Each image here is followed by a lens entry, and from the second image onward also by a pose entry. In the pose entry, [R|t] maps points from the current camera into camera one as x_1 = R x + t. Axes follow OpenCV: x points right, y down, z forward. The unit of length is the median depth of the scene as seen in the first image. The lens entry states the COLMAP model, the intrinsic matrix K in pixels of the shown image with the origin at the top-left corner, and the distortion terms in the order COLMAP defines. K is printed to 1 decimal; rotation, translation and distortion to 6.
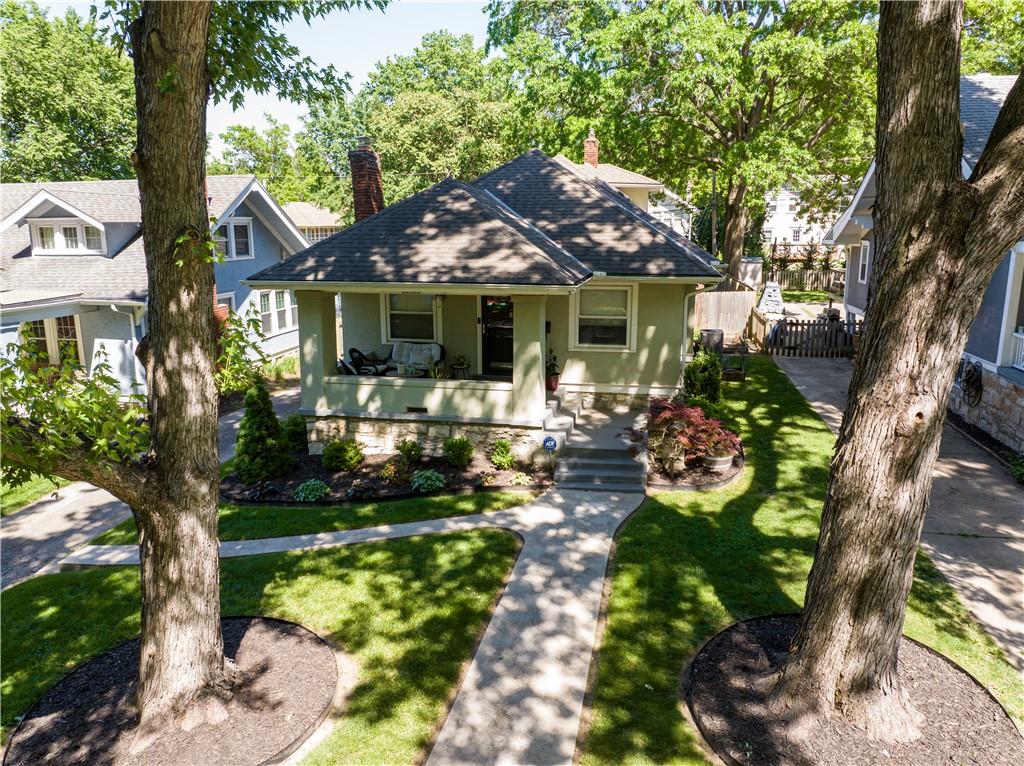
lens RADIAL K [[715.6, 0, 512.0], [0, 715.6, 383.0], [0, 0, 1]] dist [-0.035480, -0.002394]
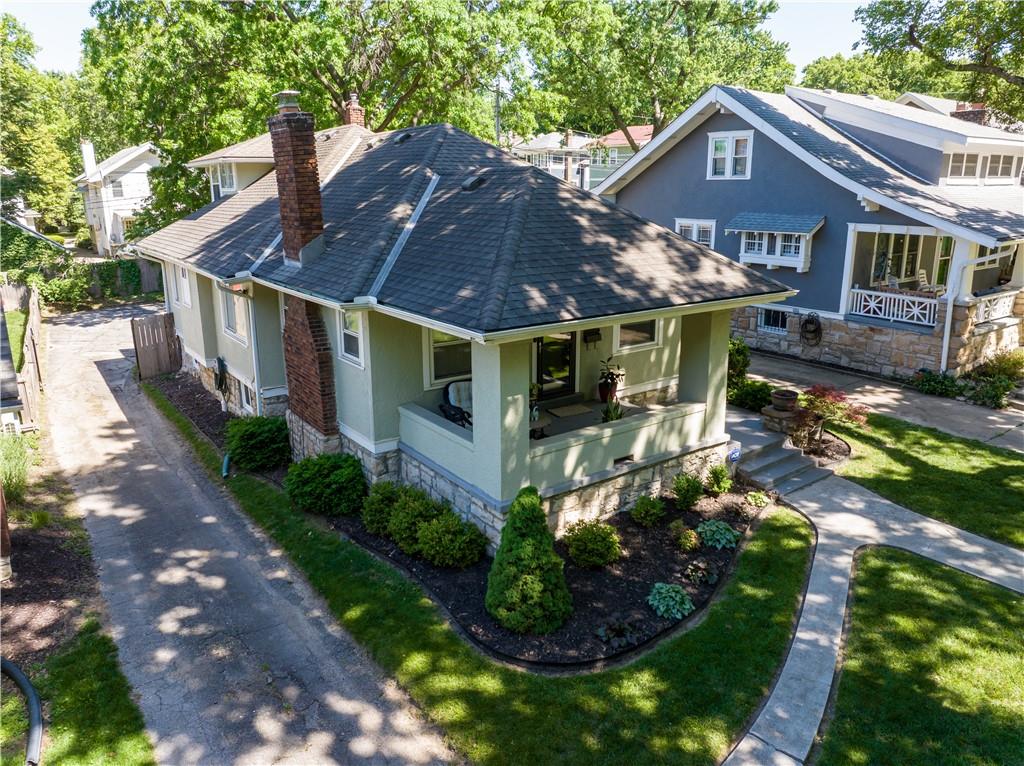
lens RADIAL K [[715.6, 0, 512.0], [0, 715.6, 383.0], [0, 0, 1]] dist [-0.035480, -0.002394]
pose [[0.679018, -0.196461, 0.707345, -0.935980], [0.155865, 0.980140, 0.122604, -0.203020], [-0.717384, 0.027000, 0.696154, 0.626335]]
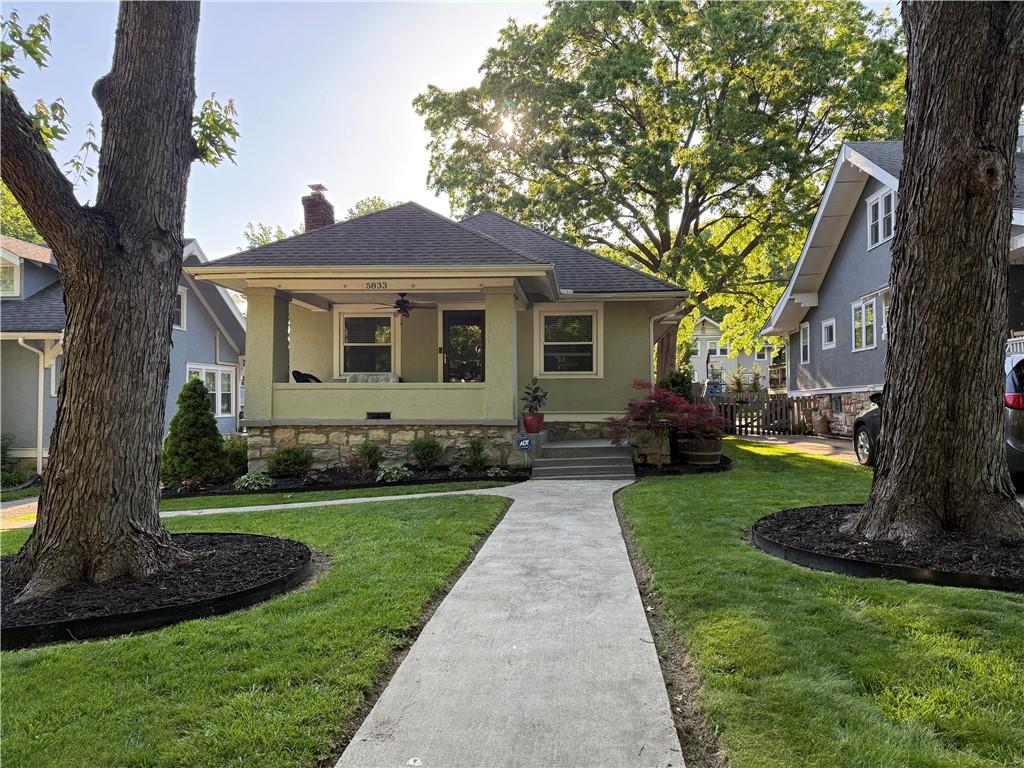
lens RADIAL K [[710.5, 0, 512.0], [0, 710.5, 384.0], [0, 0, 1]] dist [0.061124, -0.055412]
pose [[0.994655, 0.005392, 0.103116, -0.067387], [0.019267, 0.971405, -0.236644, 0.260769], [-0.101444, 0.237366, 0.966109, 0.112013]]
